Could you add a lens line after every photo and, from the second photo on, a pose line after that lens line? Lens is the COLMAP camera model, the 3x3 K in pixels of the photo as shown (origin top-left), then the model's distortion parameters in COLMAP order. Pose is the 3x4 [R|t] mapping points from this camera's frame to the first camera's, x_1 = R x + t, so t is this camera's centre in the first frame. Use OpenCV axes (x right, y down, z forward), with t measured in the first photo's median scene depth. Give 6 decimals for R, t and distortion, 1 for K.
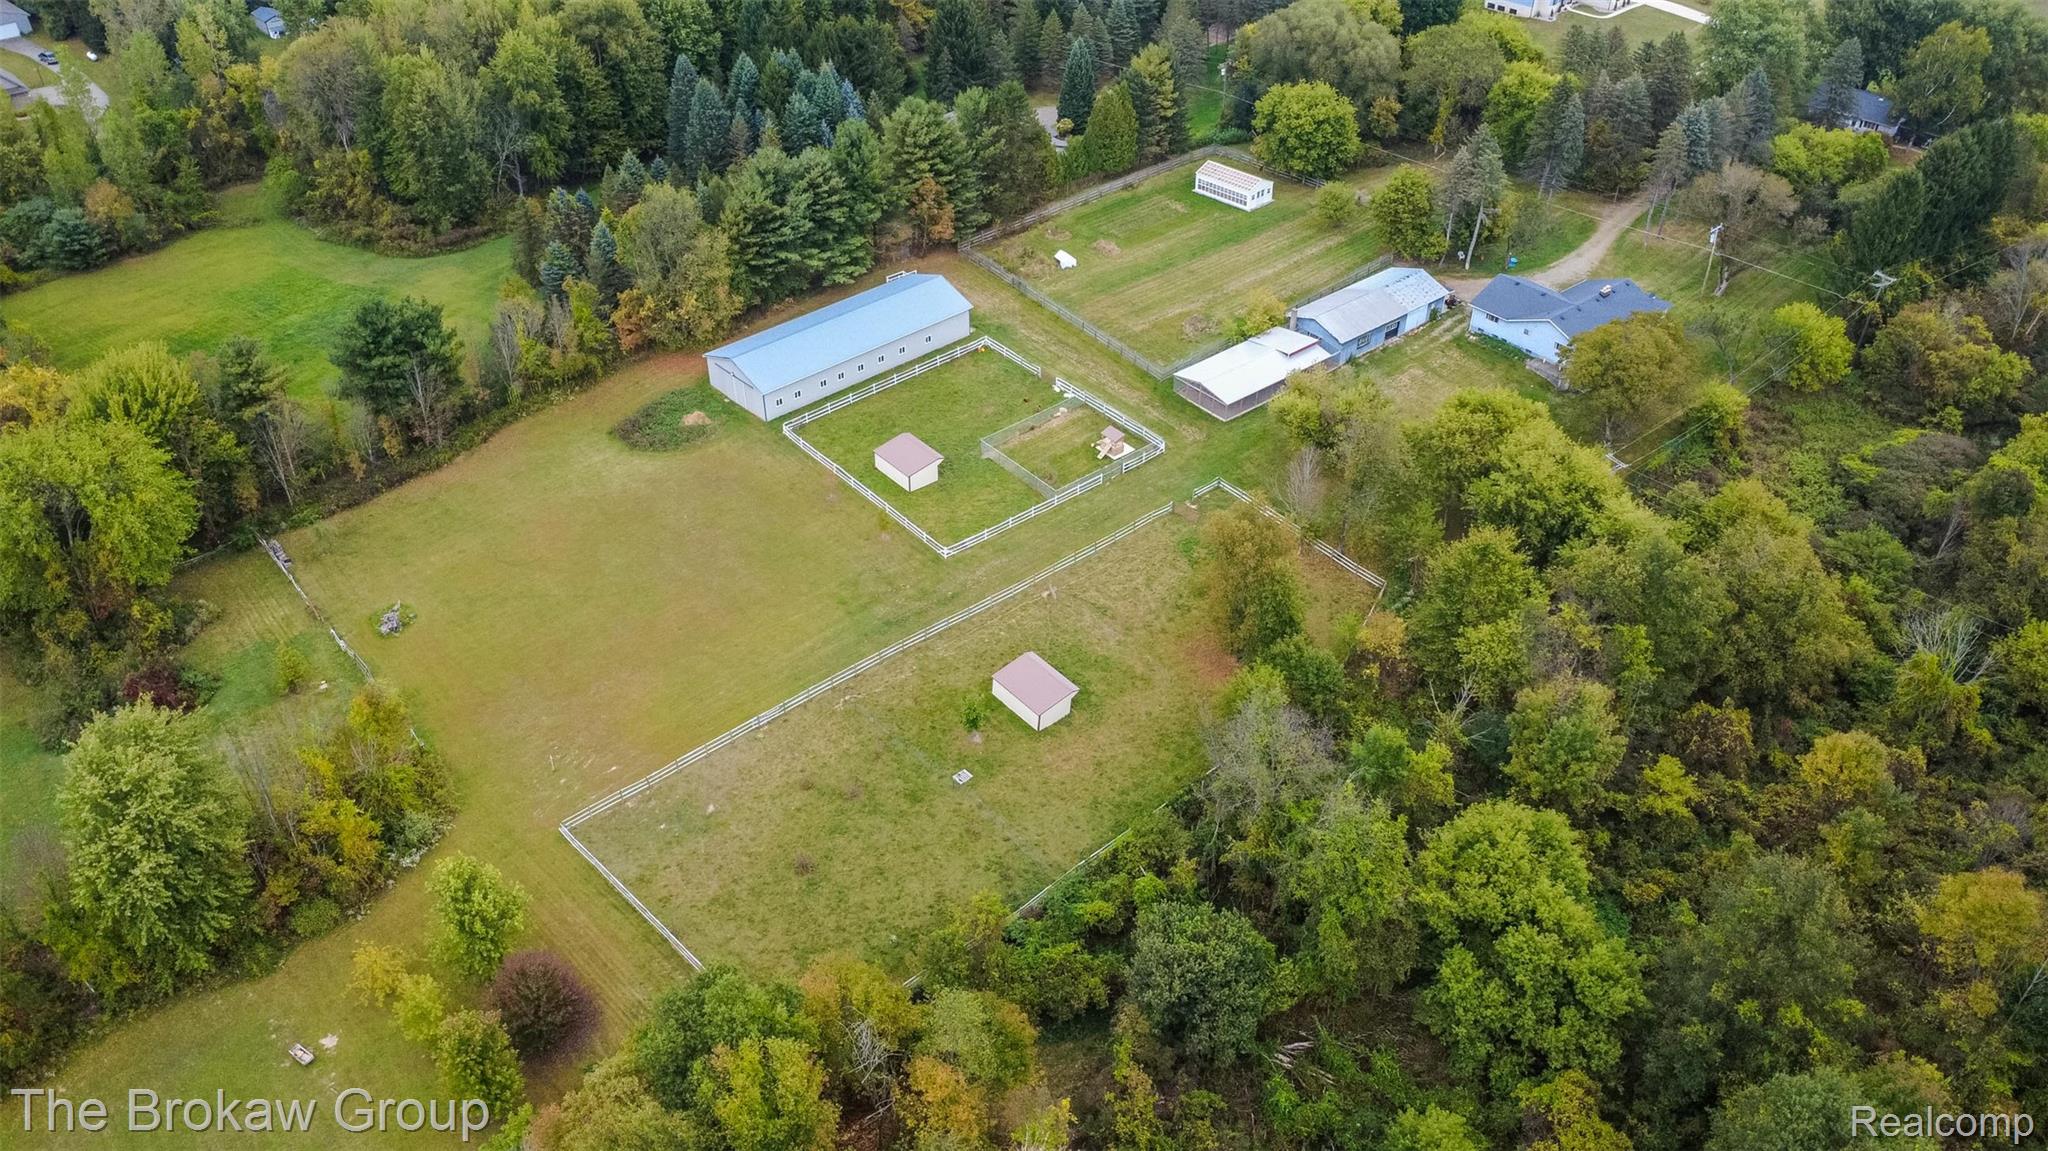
lens RADIAL K [[1532.3, 0, 1024.0], [0, 1532.3, 575.5], [0, 0, 1]] dist [-0.000504, 0.004000]
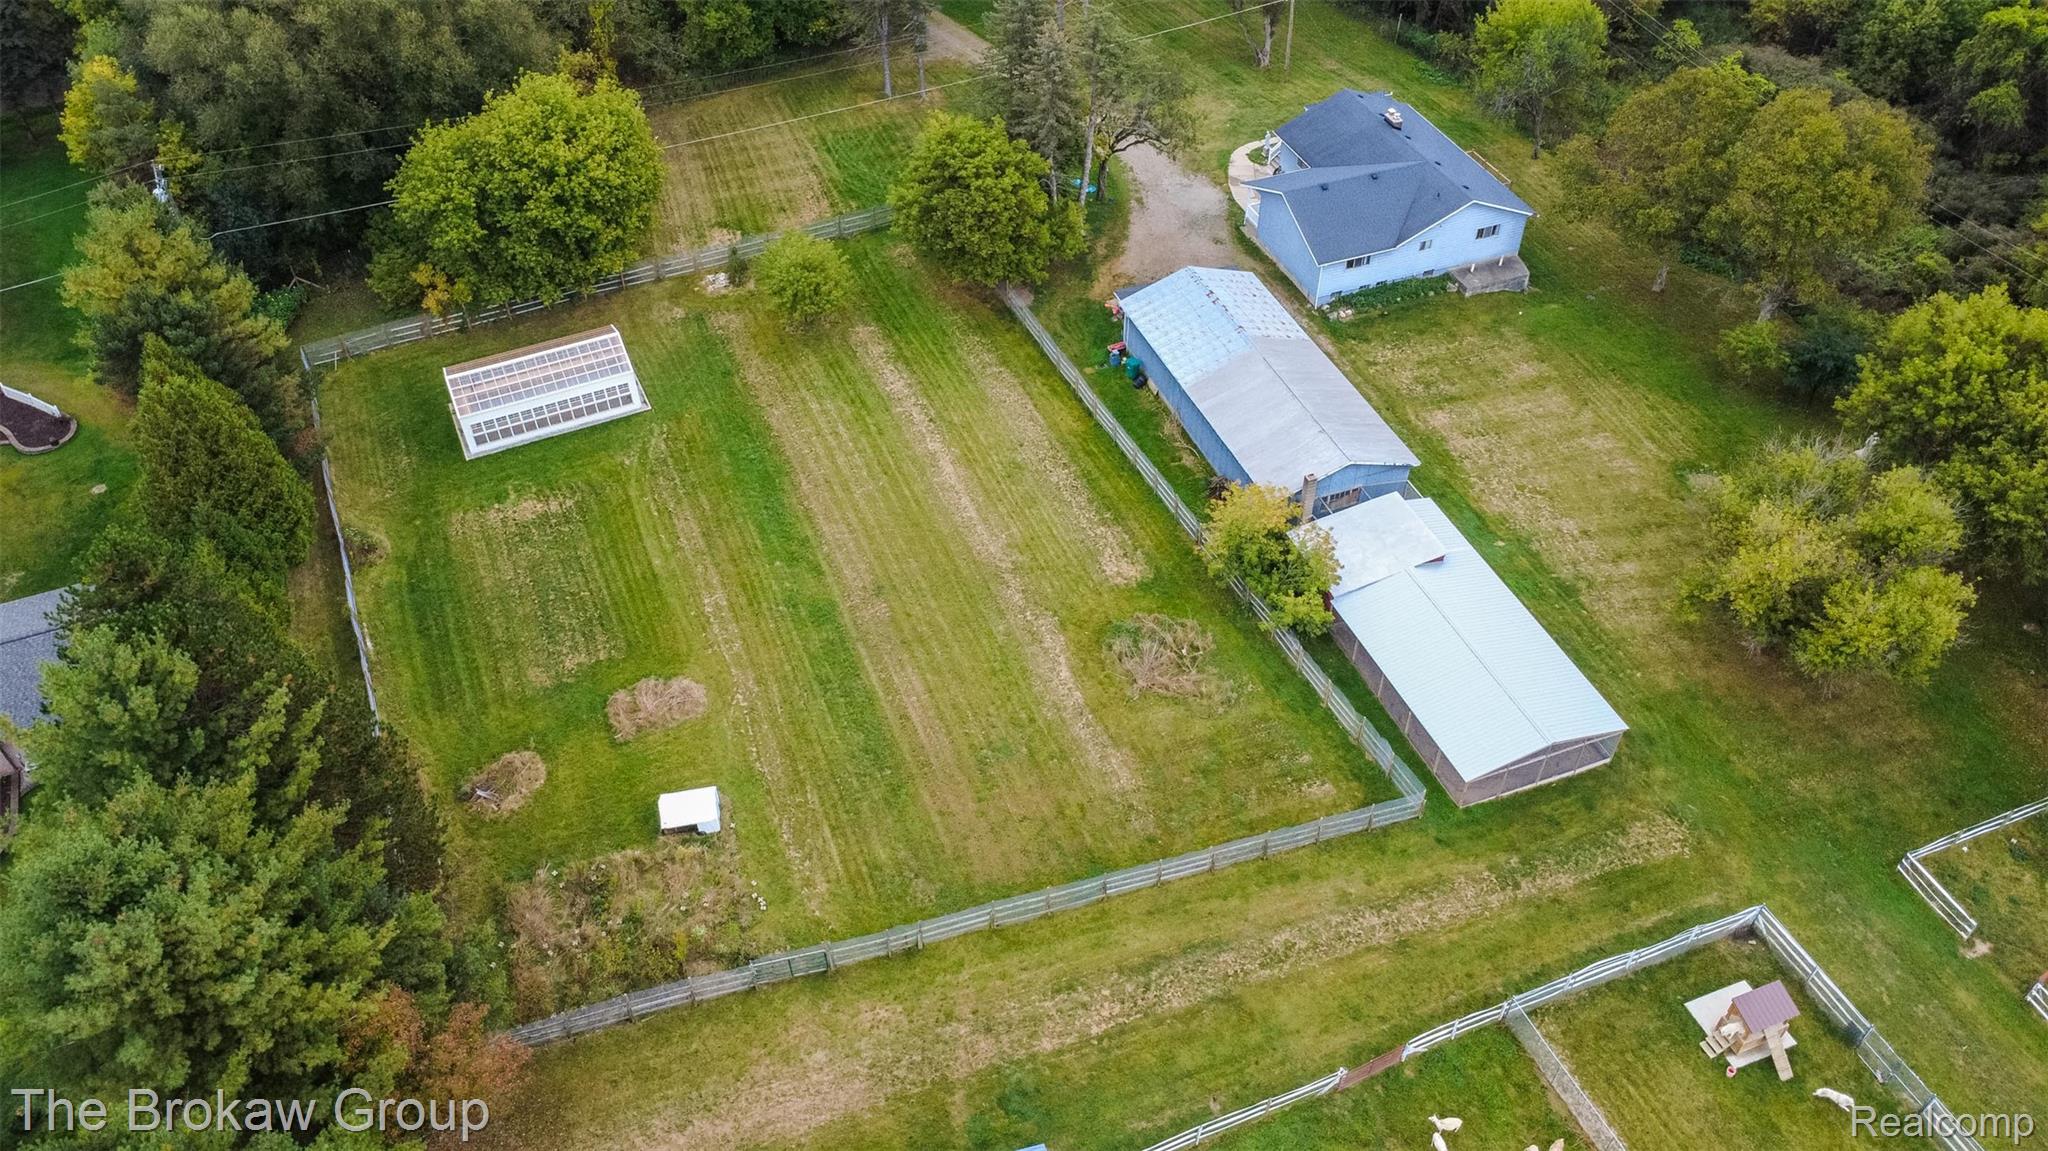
lens RADIAL K [[1532.3, 0, 1024.0], [0, 1532.3, 575.5], [0, 0, 1]] dist [-0.000504, 0.004000]
pose [[0.324992, -0.656908, 0.680333, -0.149045], [0.574967, 0.708407, 0.409357, -0.344763], [-0.750862, 0.258131, 0.607926, 0.732031]]
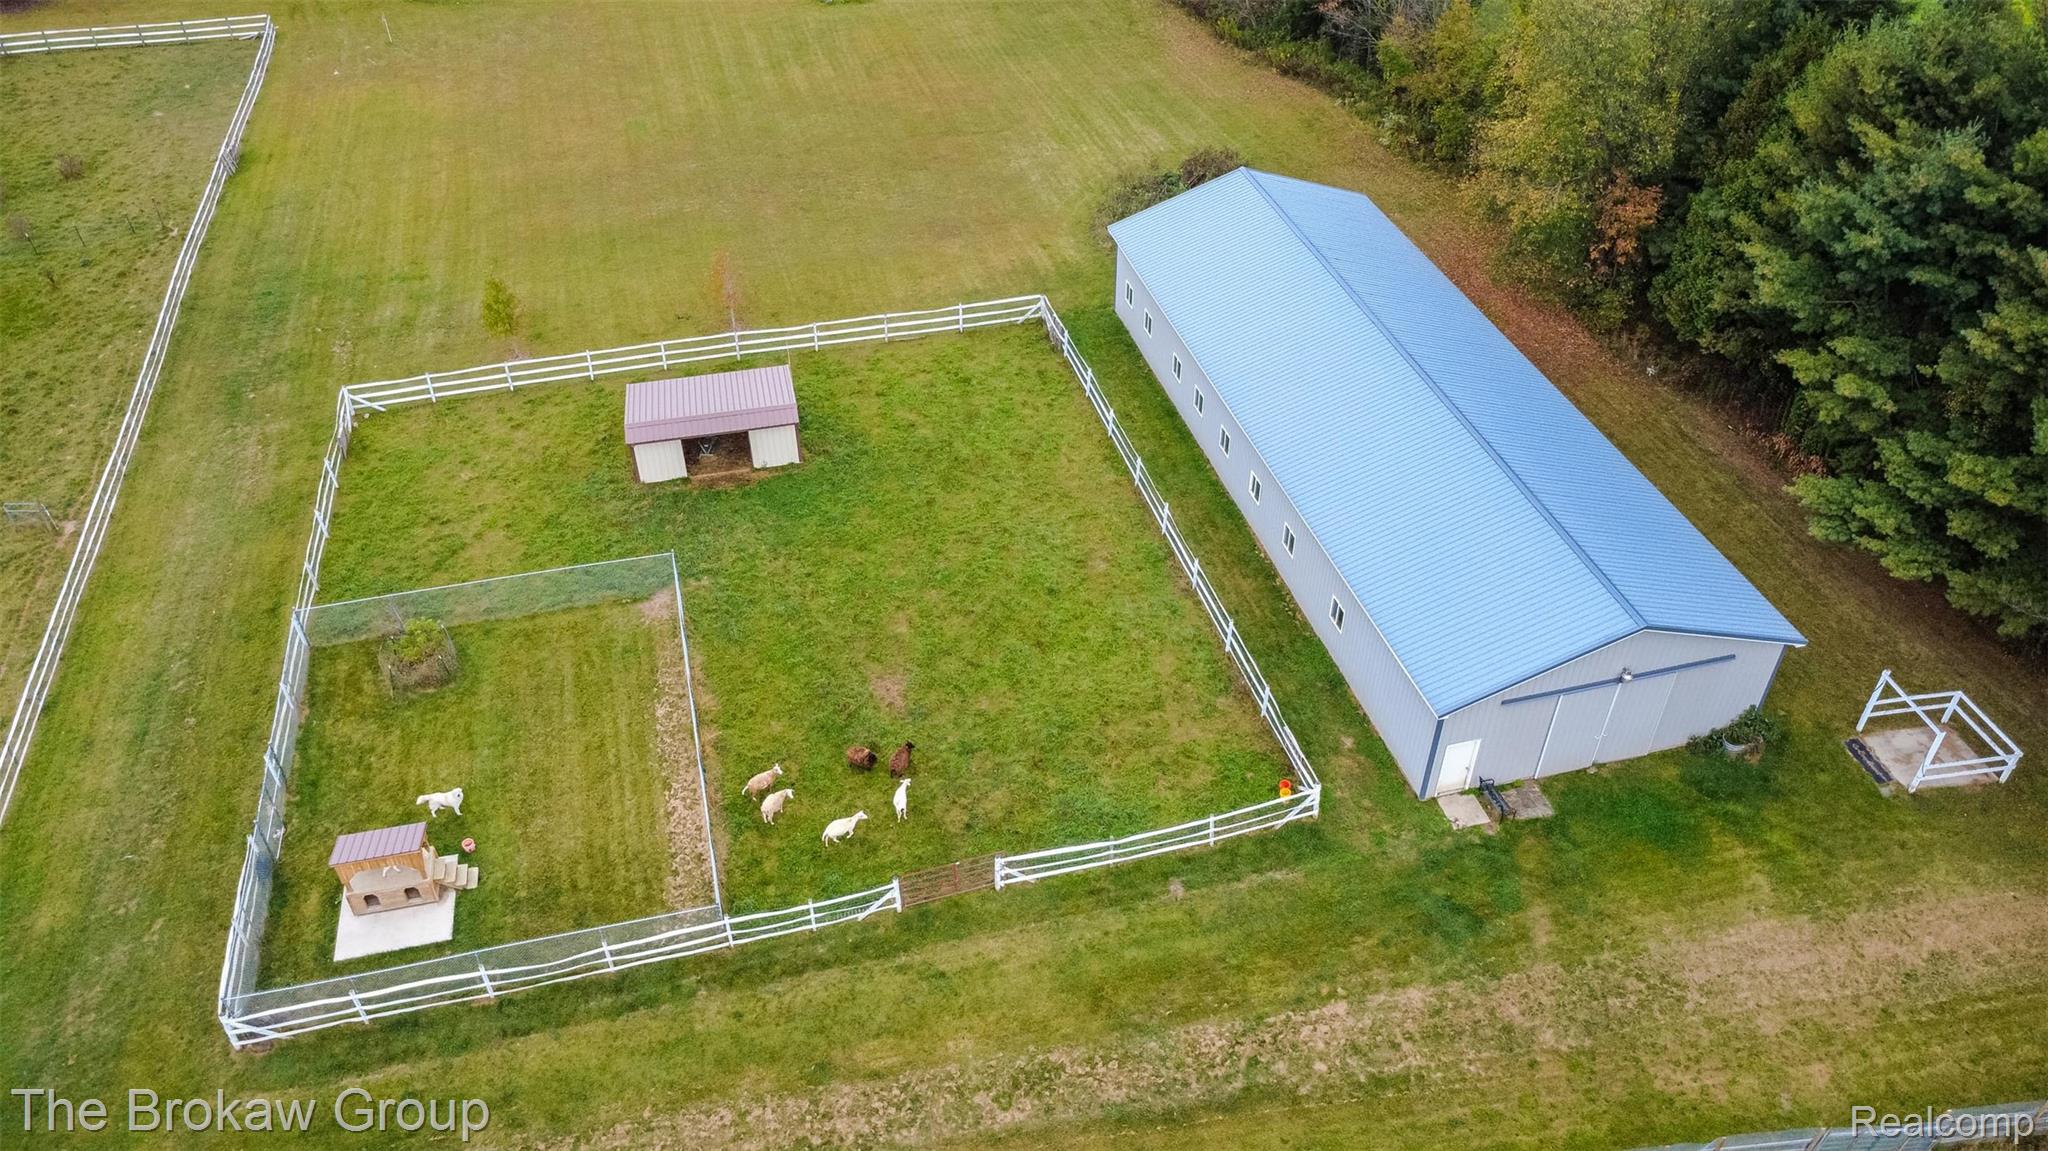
lens RADIAL K [[1516.8, 0, 1043.4], [0, 1516.8, 579.3], [0, 0, 1]] dist [0.010124, 0.005671]
pose [[-0.455422, 0.560859, -0.691396, 0.127038], [-0.537551, 0.445825, 0.715737, -0.292356], [0.709669, 0.697623, 0.098452, 0.845222]]
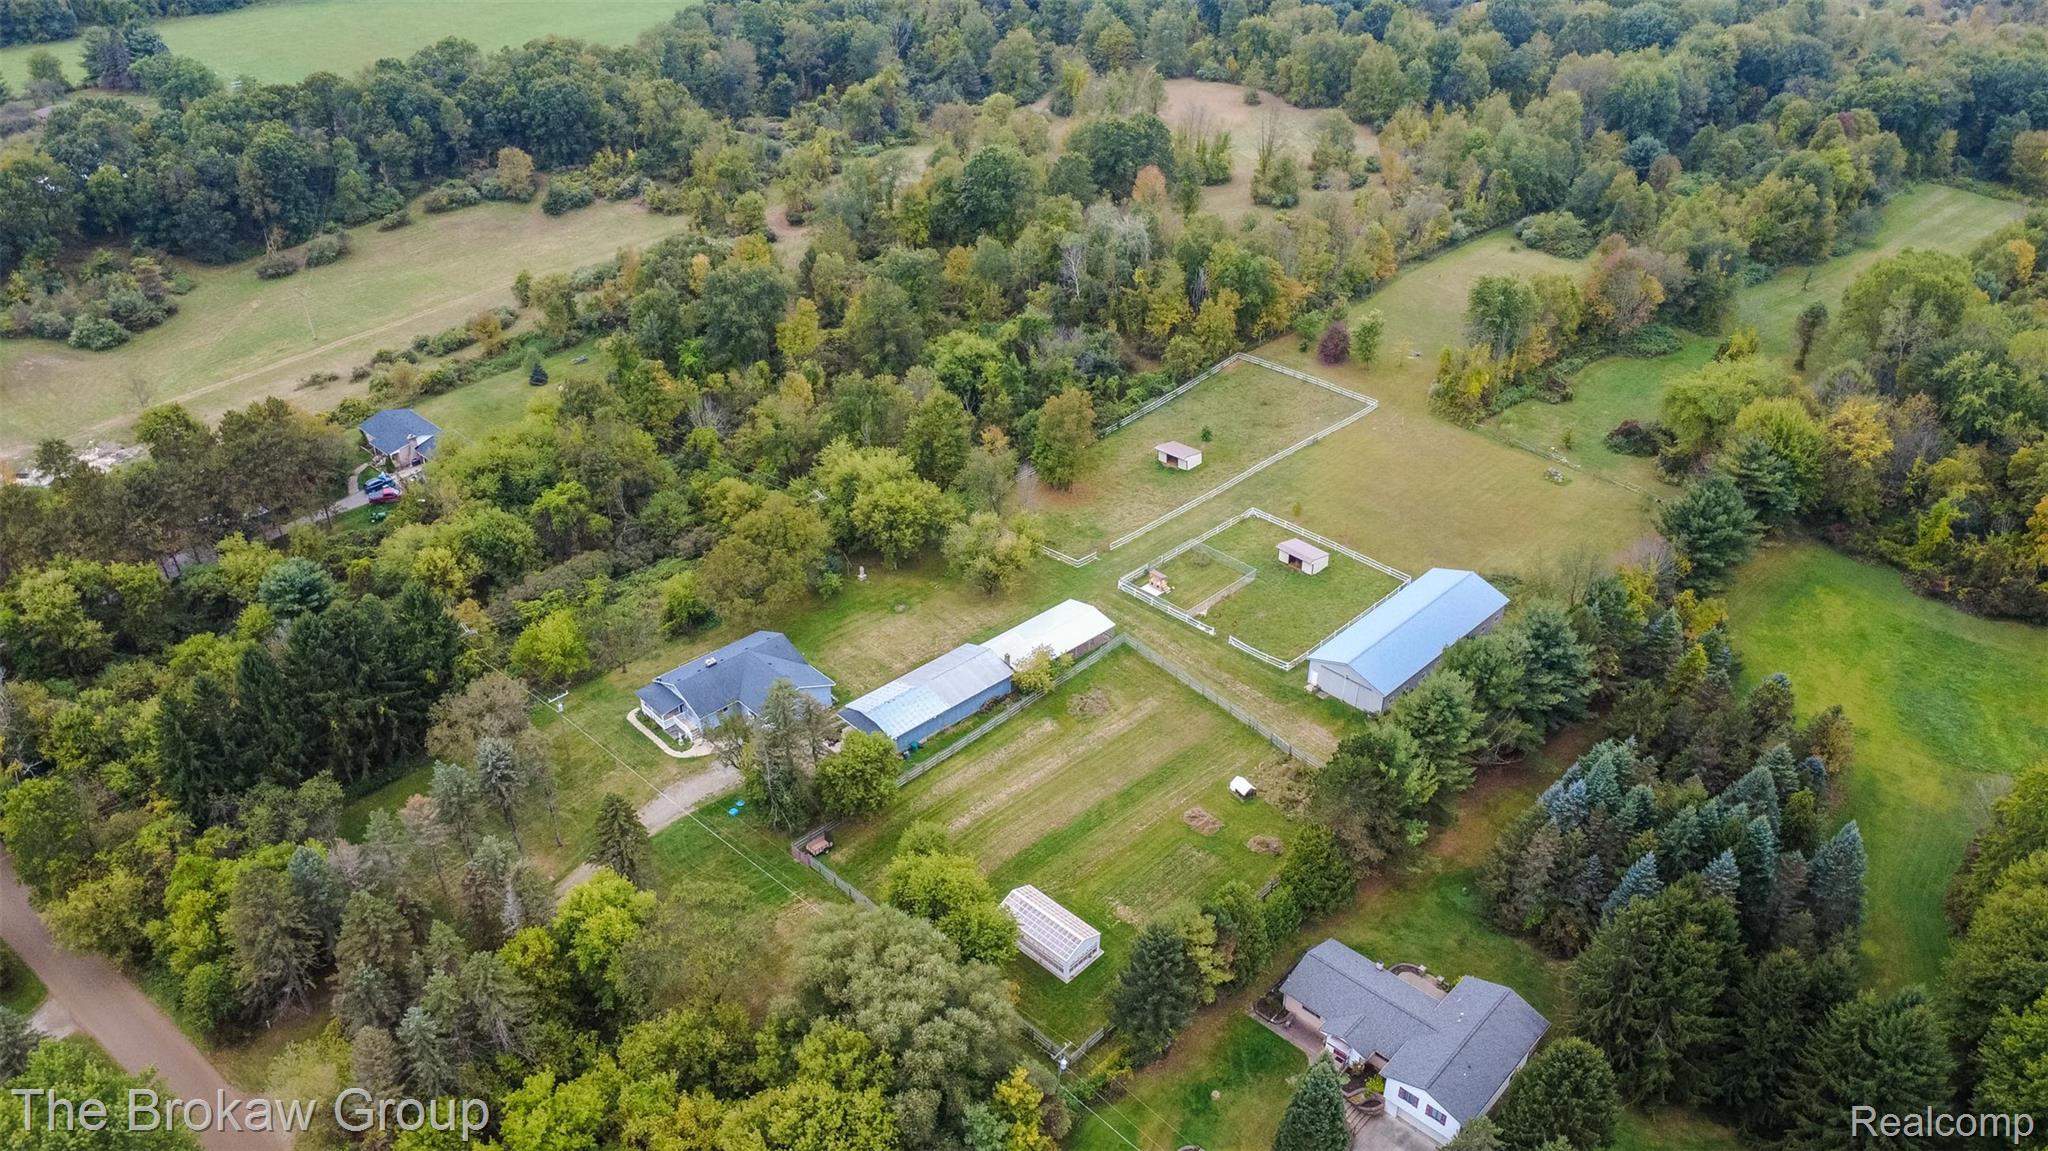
lens RADIAL K [[1532.3, 0, 1024.0], [0, 1532.3, 575.5], [0, 0, 1]] dist [-0.000504, 0.004000]
pose [[-0.998007, 0.020039, -0.059835, 0.207603], [-0.048761, 0.356948, 0.932851, -1.096610], [0.040051, 0.933909, -0.355260, 1.212725]]
